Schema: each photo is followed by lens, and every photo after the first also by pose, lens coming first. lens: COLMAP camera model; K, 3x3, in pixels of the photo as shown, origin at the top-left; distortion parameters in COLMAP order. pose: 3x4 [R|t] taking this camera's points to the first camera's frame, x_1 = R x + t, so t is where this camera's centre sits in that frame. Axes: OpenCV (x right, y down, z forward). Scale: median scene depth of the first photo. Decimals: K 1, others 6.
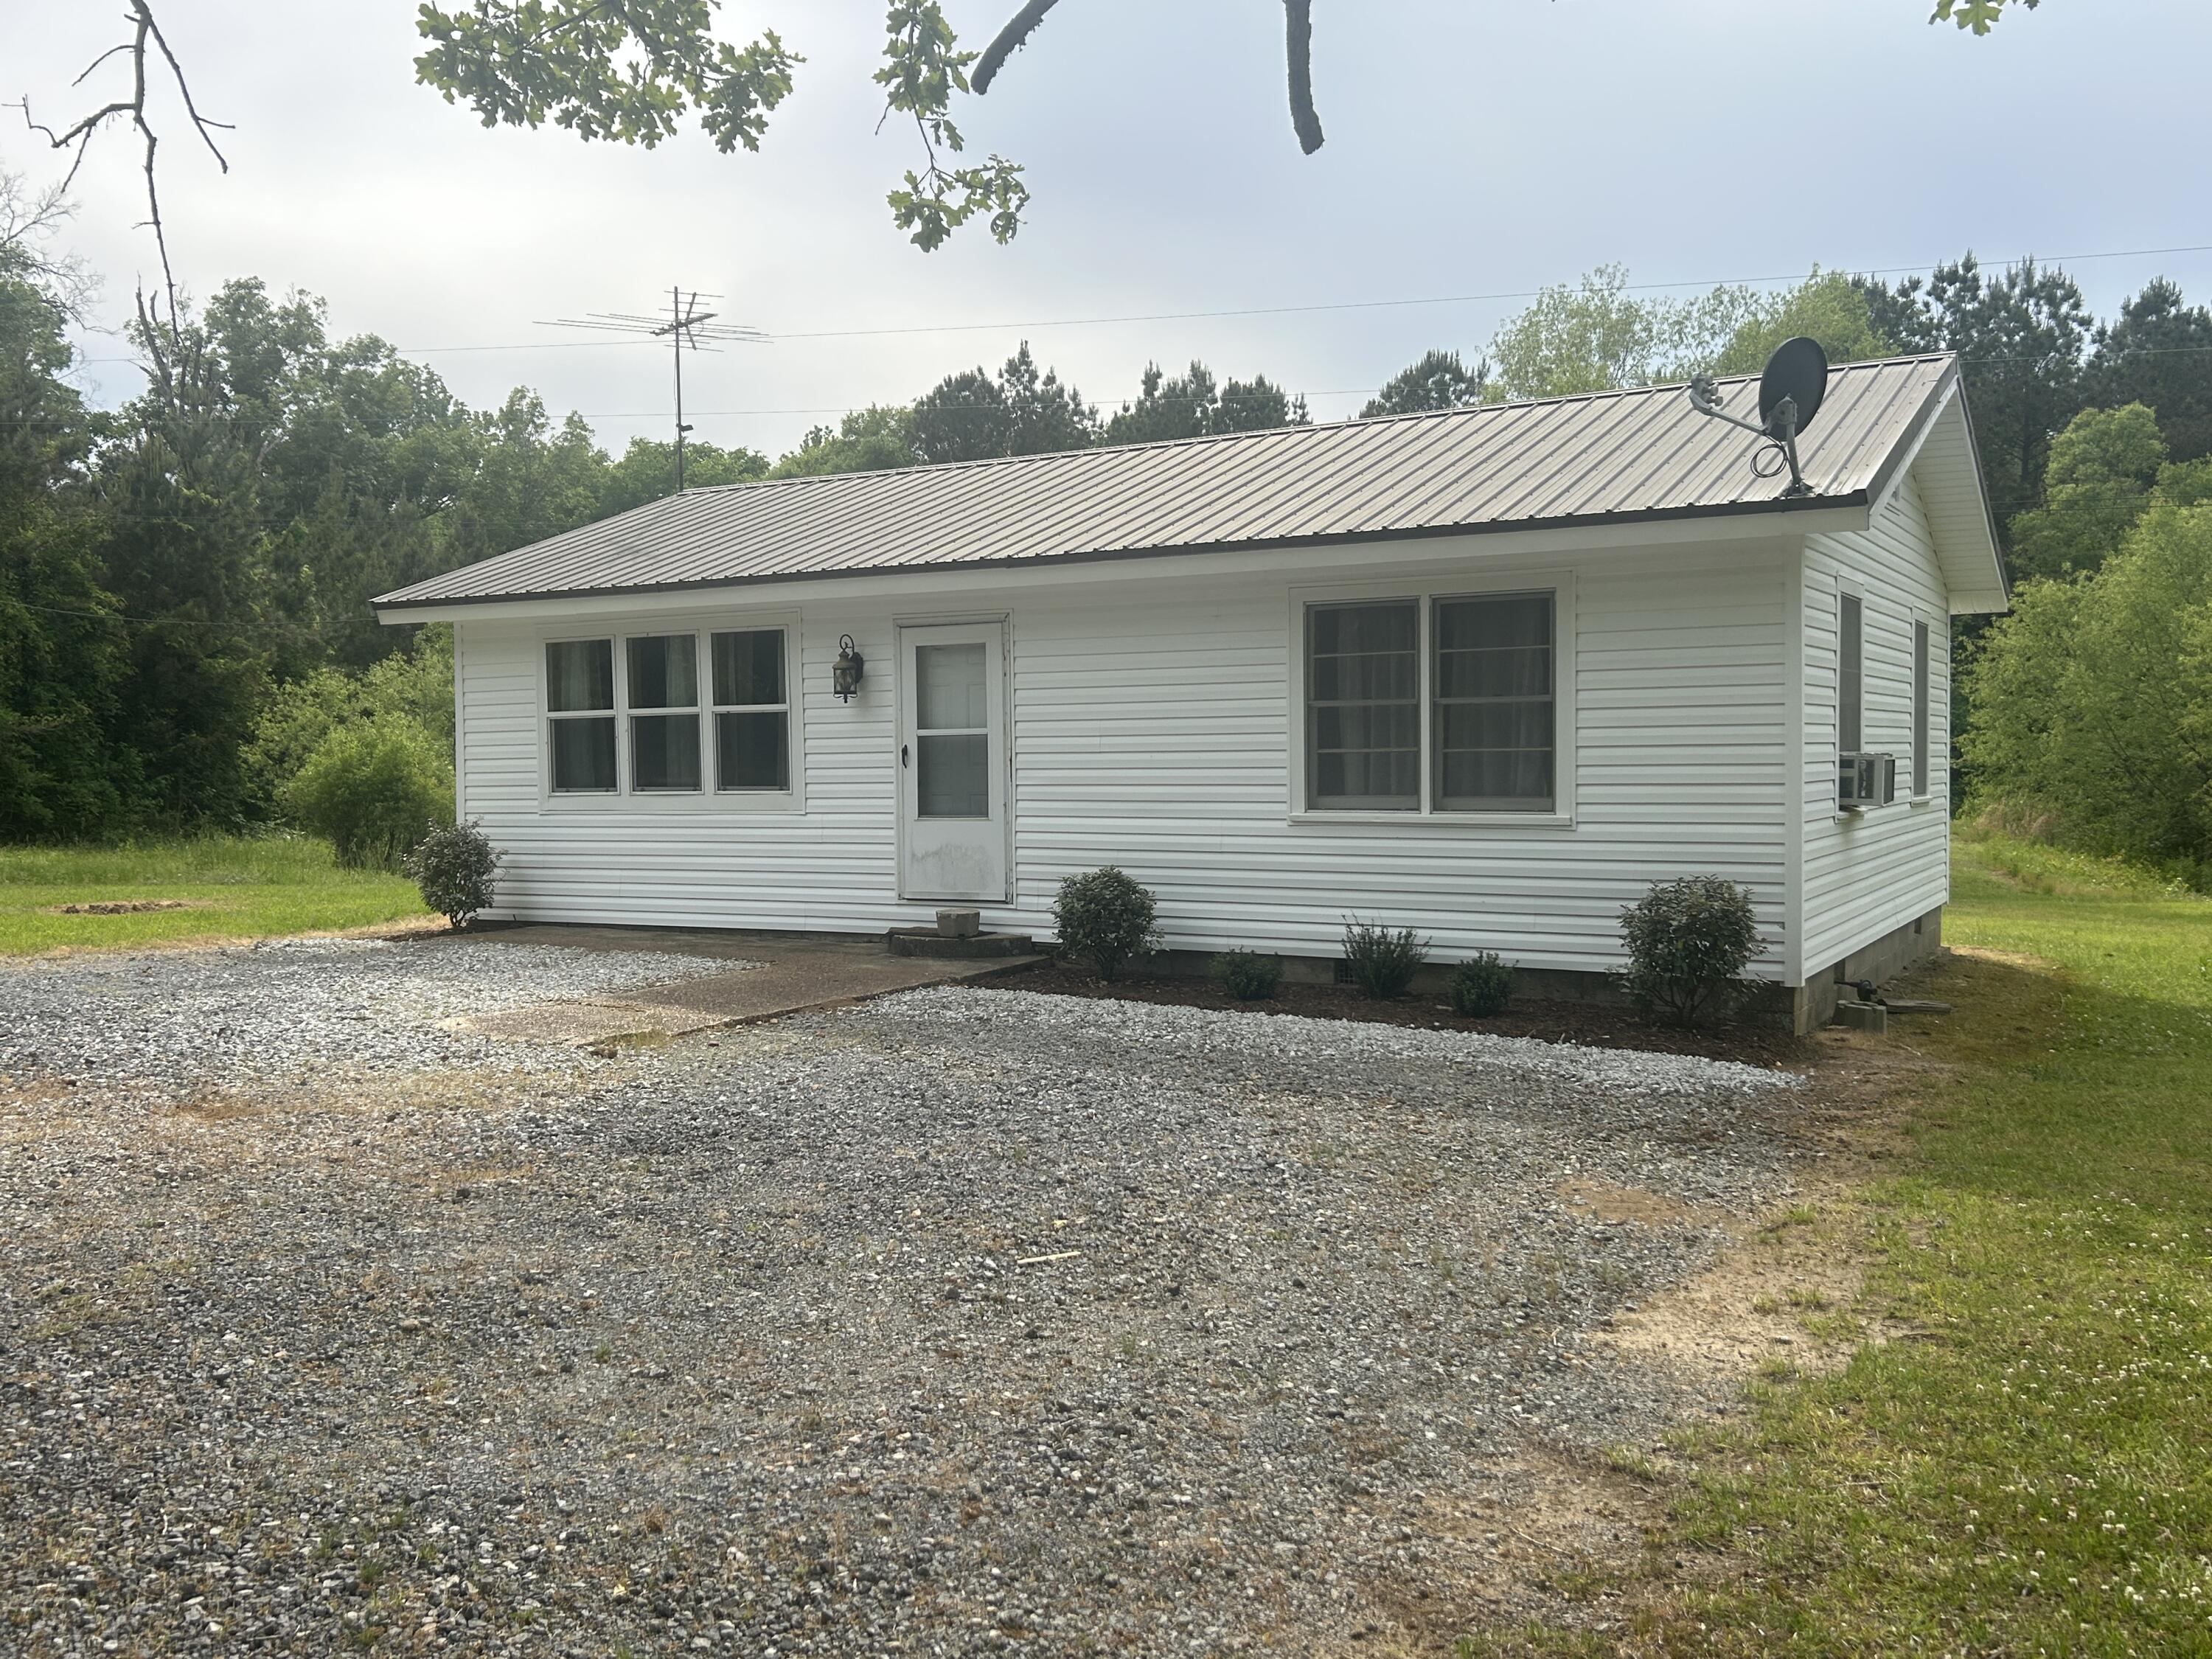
lens RADIAL K [[1882.9, 0, 1100.2], [0, 1882.9, 831.5], [0, 0, 1]] dist [0.041759, -0.009706]
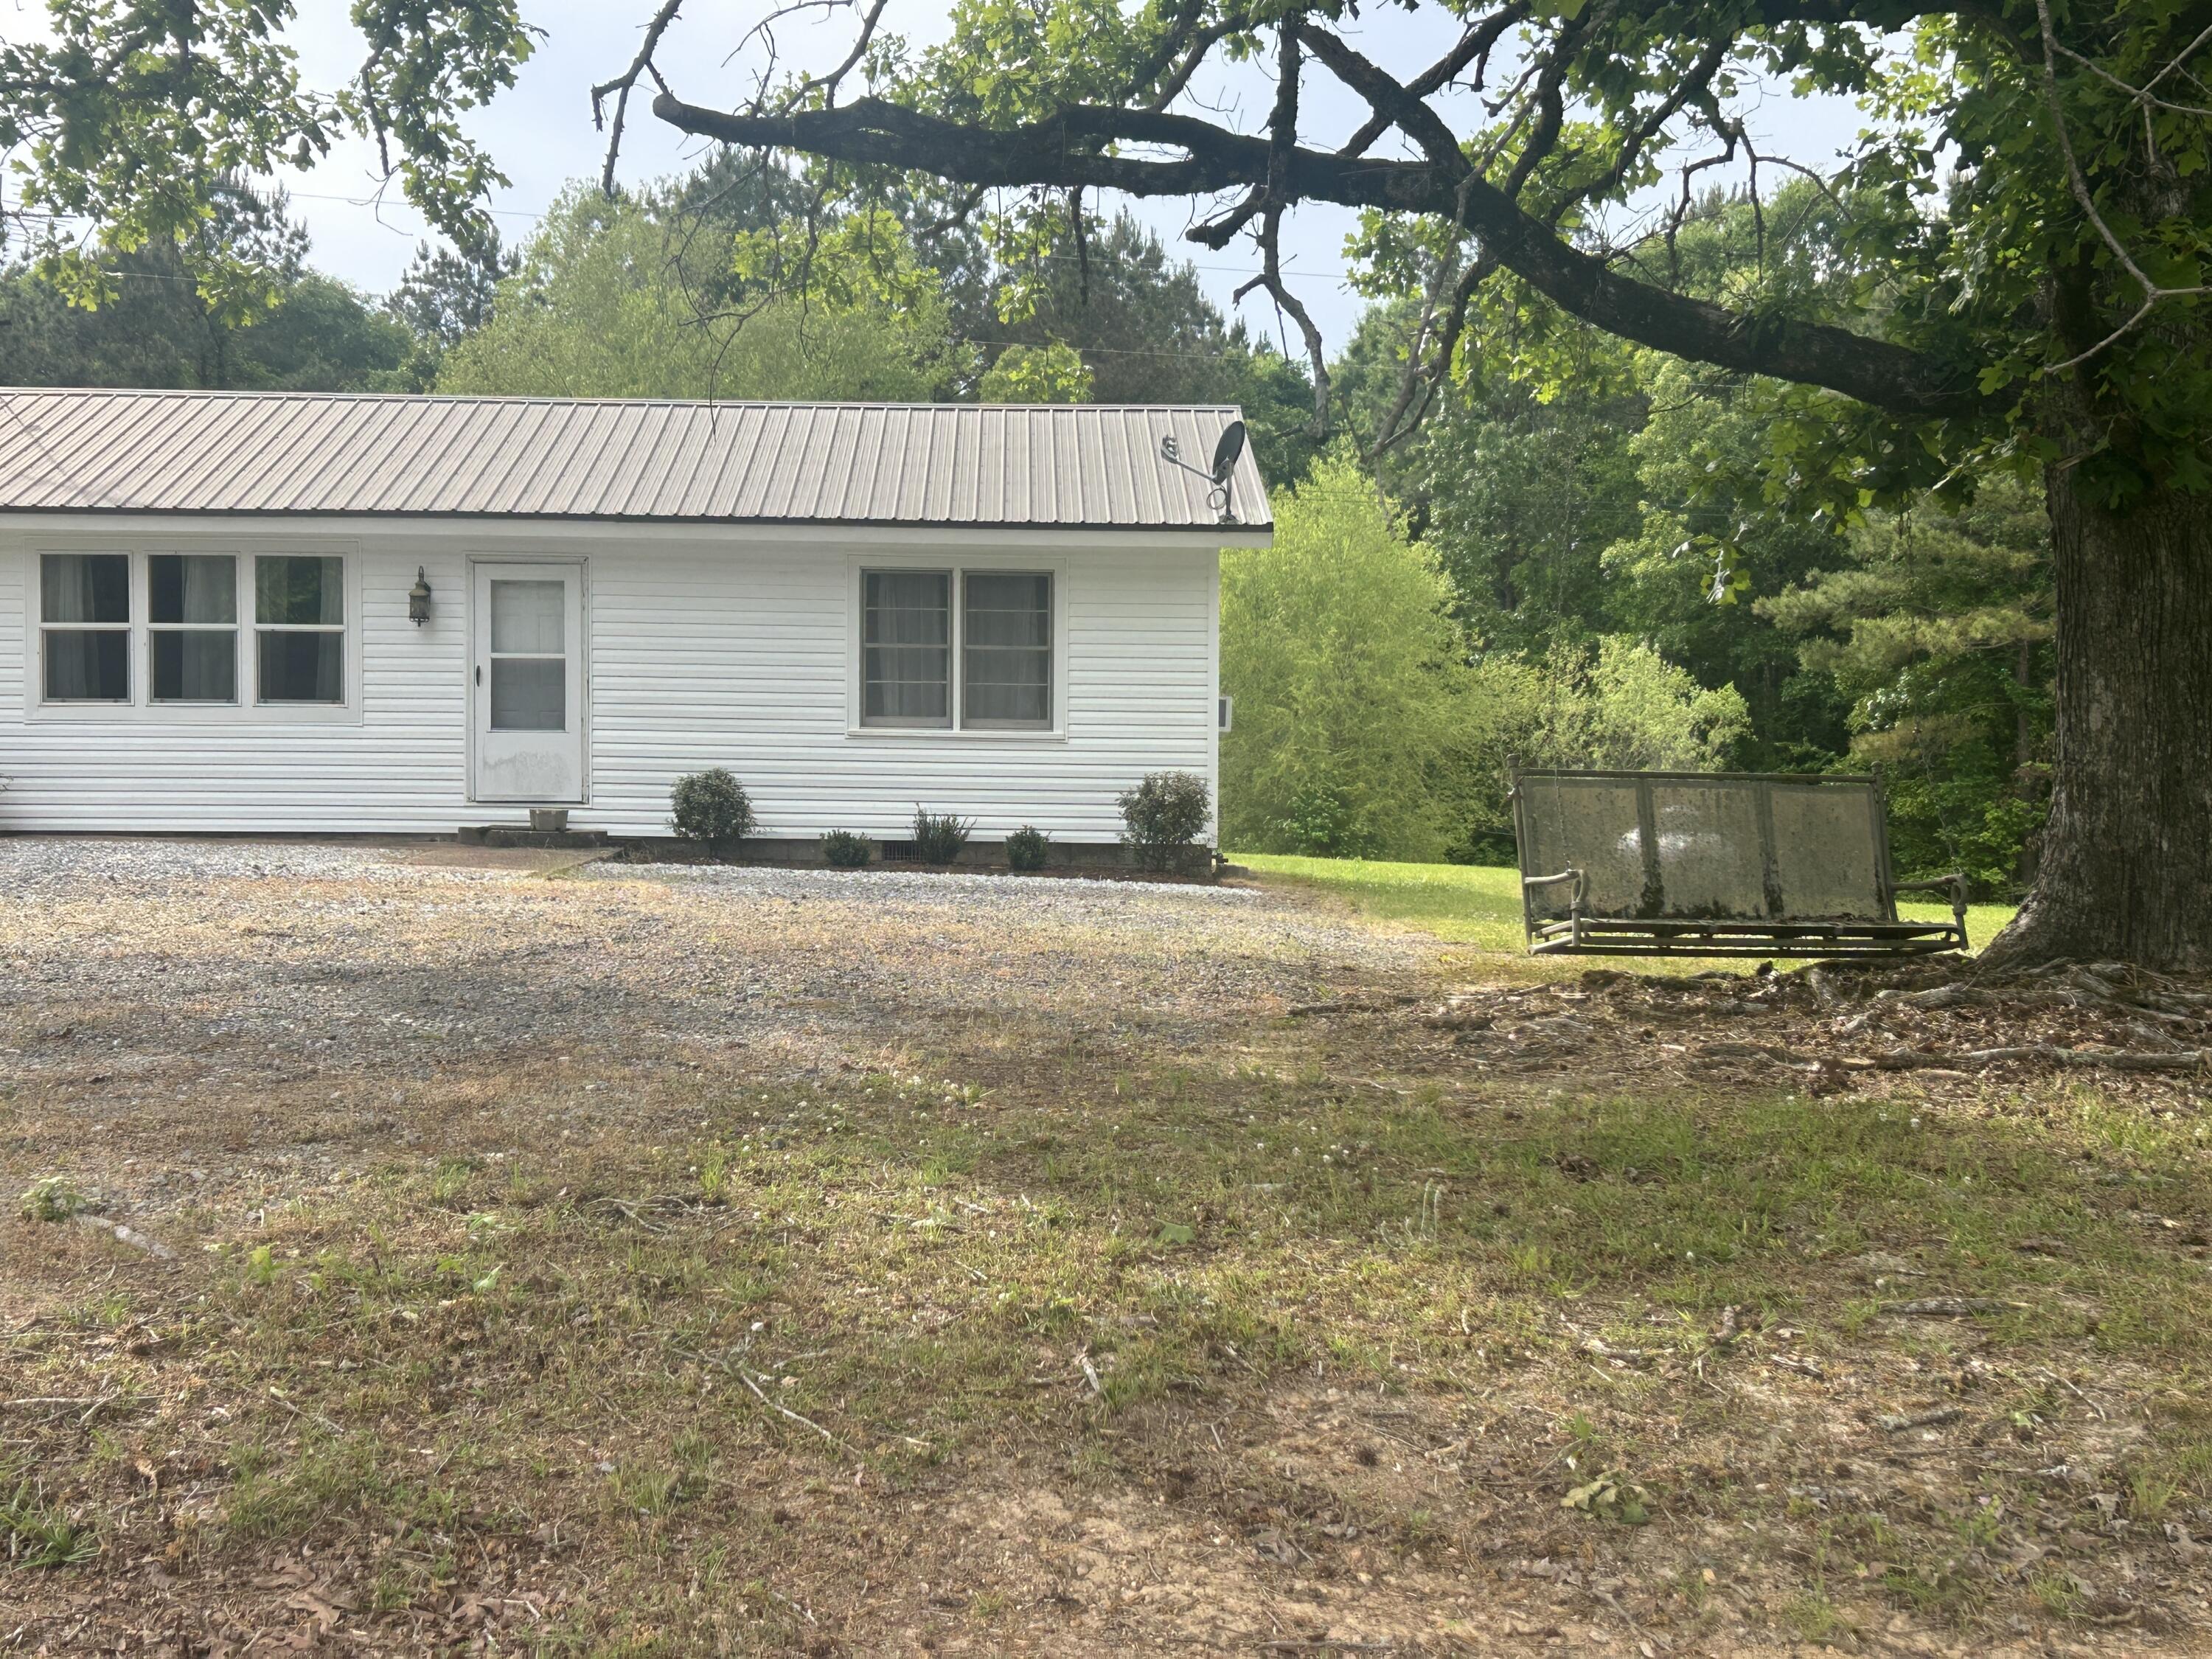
lens RADIAL K [[3197.0, 0, 1108.3], [0, 3197.0, 833.0], [0, 0, 1]] dist [-0.090650, 0.000000]
pose [[0.833037, 0.009759, 0.553131, -0.861820], [-0.001641, 0.999884, -0.015171, 0.084794], [-0.553215, 0.011731, 0.832956, -0.823058]]
